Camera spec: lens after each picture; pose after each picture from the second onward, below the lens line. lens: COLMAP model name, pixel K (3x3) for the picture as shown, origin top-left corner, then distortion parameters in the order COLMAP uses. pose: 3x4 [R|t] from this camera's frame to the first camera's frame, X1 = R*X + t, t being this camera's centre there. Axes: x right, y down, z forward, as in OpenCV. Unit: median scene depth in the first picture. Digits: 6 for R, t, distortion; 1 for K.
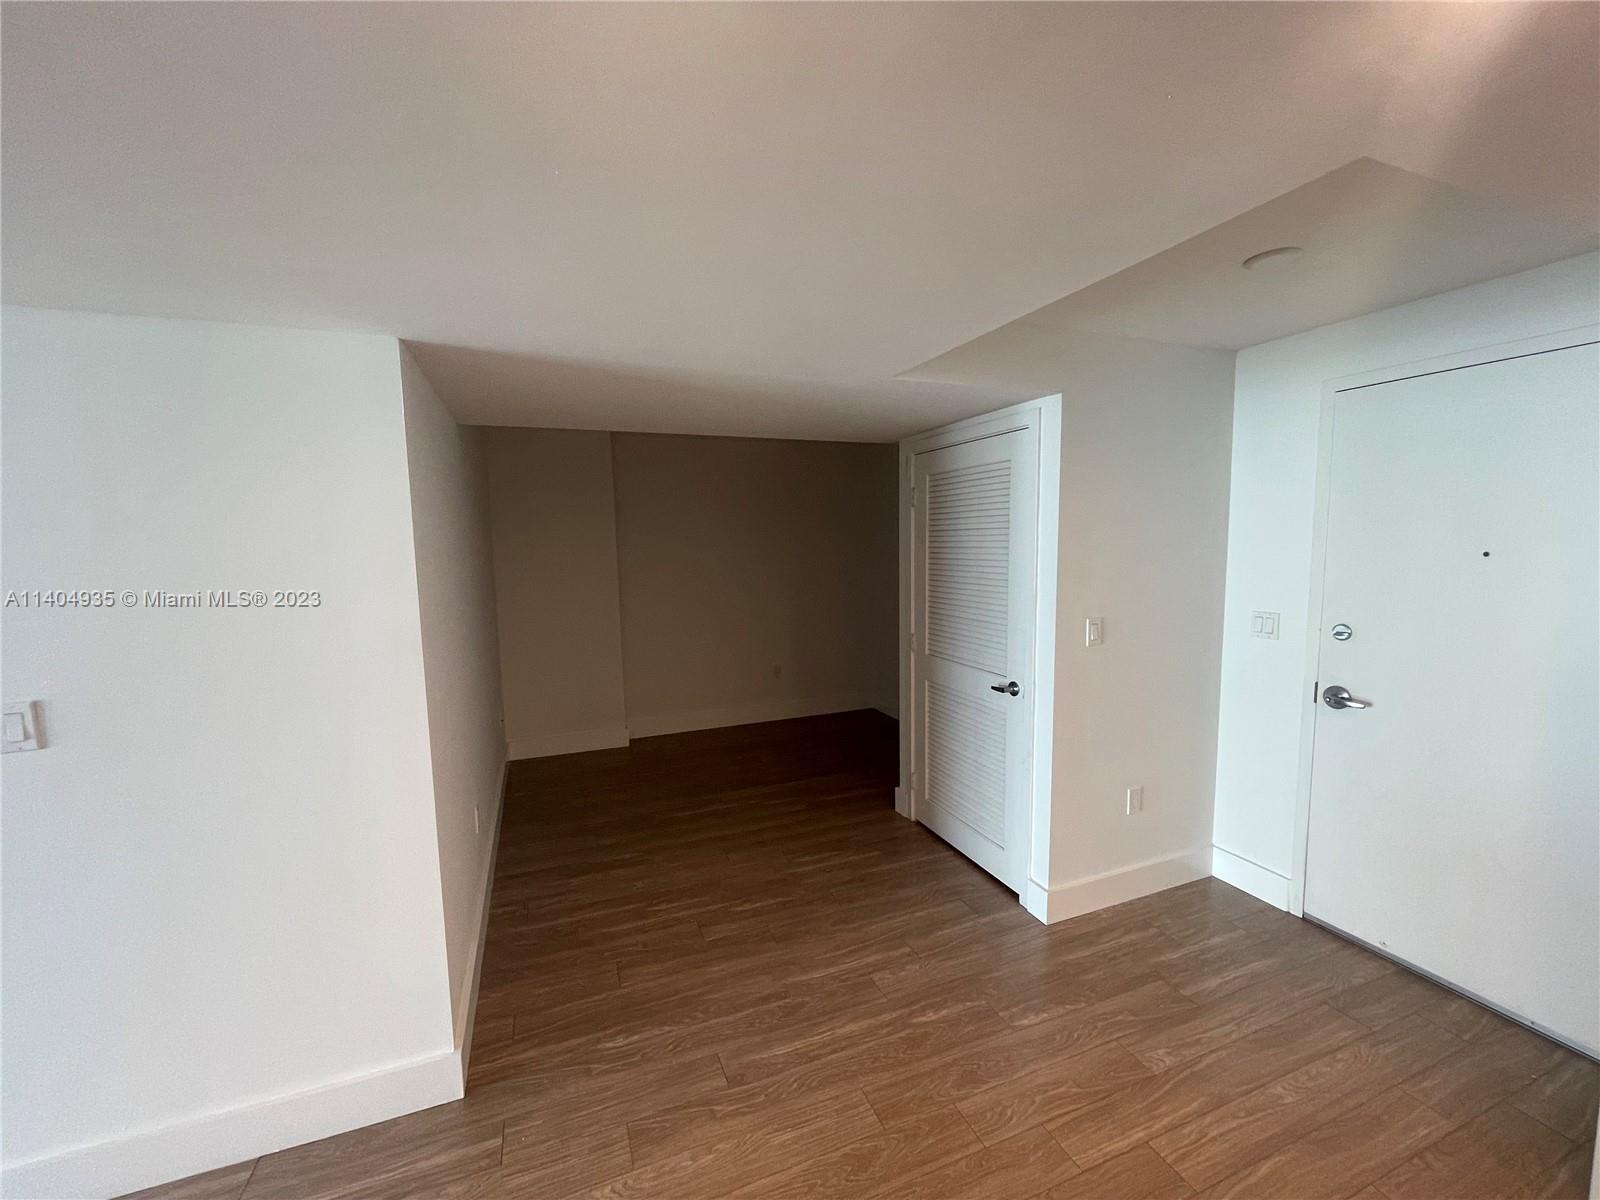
lens RADIAL K [[648.4, 0, 794.3], [0, 648.4, 604.2], [0, 0, 1]] dist [0.000119, 0.000644]
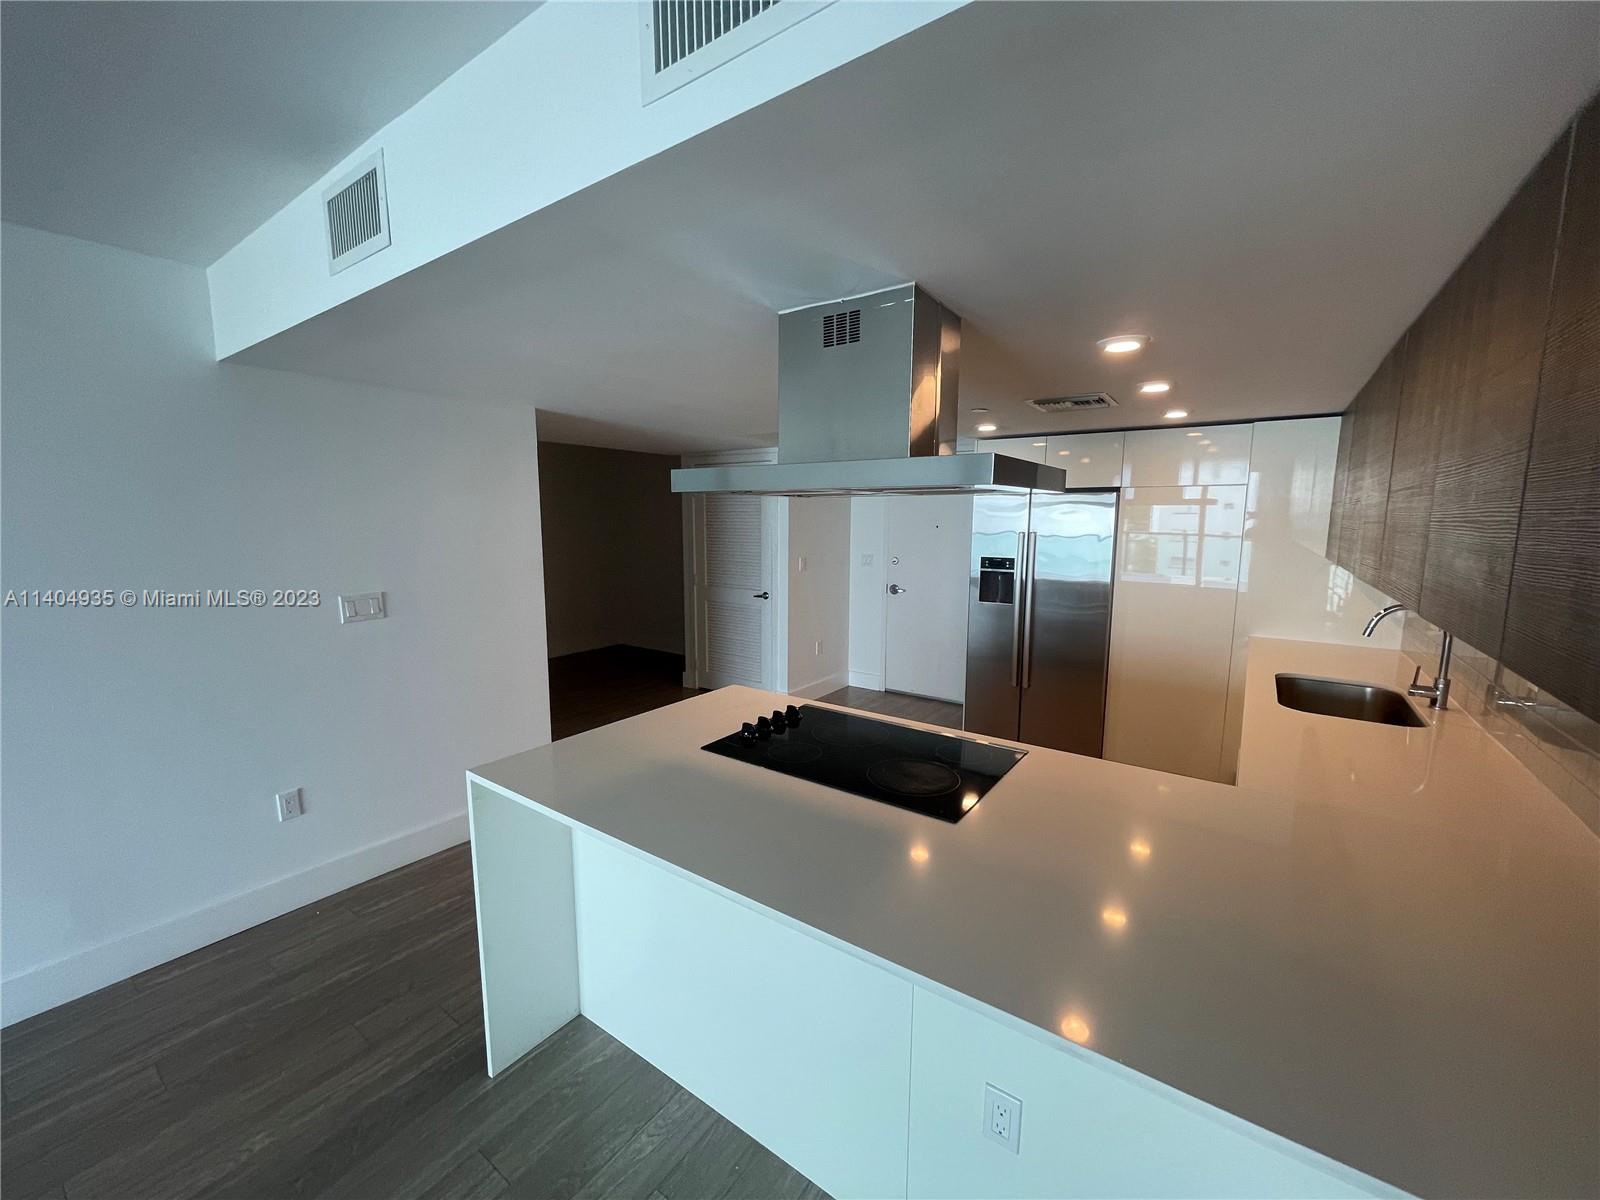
lens RADIAL K [[648.4, 0, 794.3], [0, 648.4, 604.2], [0, 0, 1]] dist [0.000119, 0.000644]
pose [[0.834509, -0.052909, 0.548448, -0.637348], [0.037181, 0.998518, 0.039753, 0.081916], [-0.549738, -0.012783, 0.835239, -0.637796]]
